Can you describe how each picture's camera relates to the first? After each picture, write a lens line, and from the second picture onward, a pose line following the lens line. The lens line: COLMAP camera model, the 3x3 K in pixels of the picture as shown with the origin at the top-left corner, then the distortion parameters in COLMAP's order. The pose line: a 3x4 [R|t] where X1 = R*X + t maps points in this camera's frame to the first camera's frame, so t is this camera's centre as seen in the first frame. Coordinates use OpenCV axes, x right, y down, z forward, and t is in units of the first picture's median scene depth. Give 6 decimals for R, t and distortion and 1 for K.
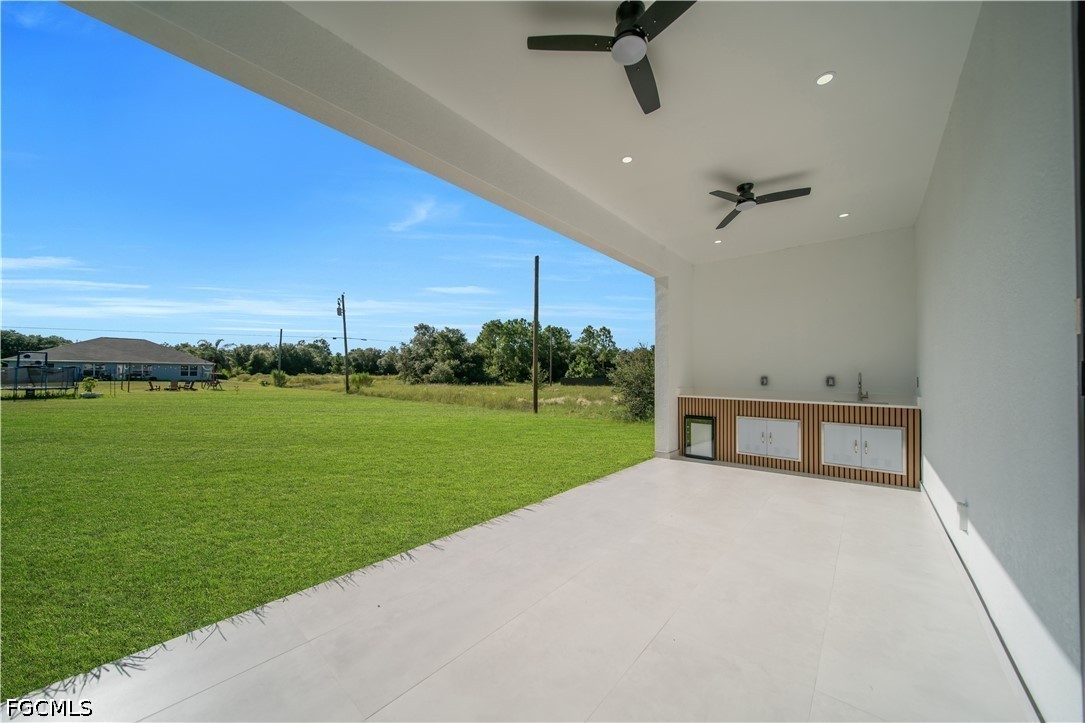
lens RADIAL K [[374.9, 0, 552.6], [0, 374.9, 365.2], [0, 0, 1]] dist [0.000233, -0.001050]
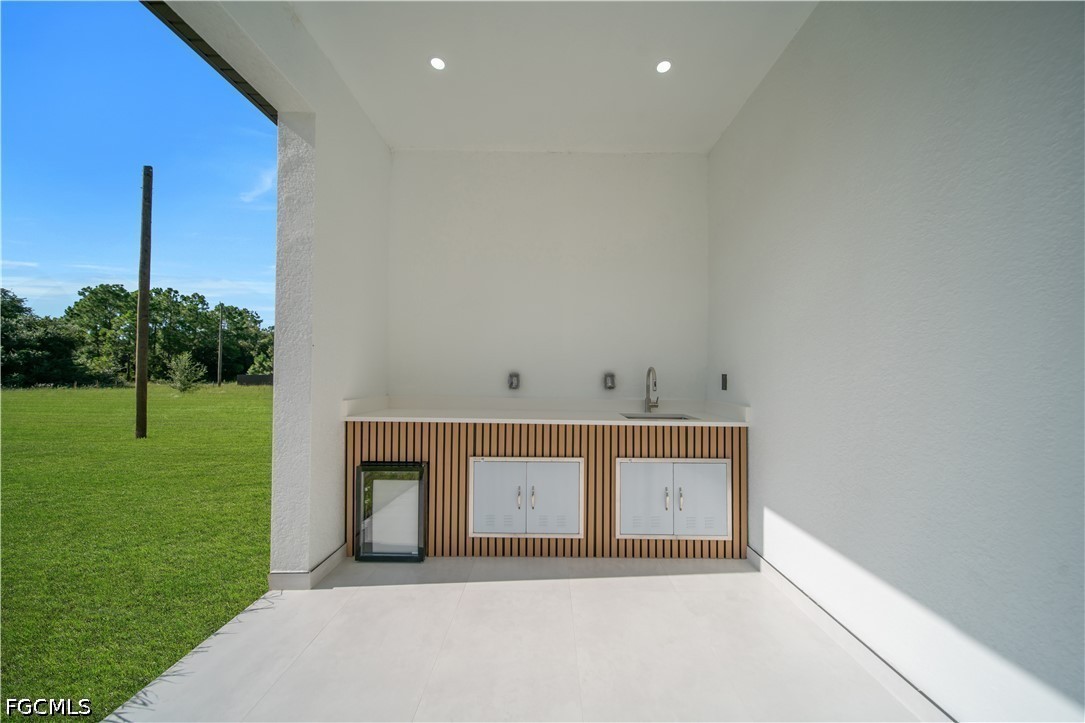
lens RADIAL K [[374.9, 0, 536.5], [0, 374.9, 368.3], [0, 0, 1]] dist [0.000233, -0.001050]
pose [[0.785822, 0.008740, 0.618391, 0.246518], [-0.019021, 0.999769, 0.010041, 0.016560], [-0.618160, -0.019653, 0.785807, 0.541254]]
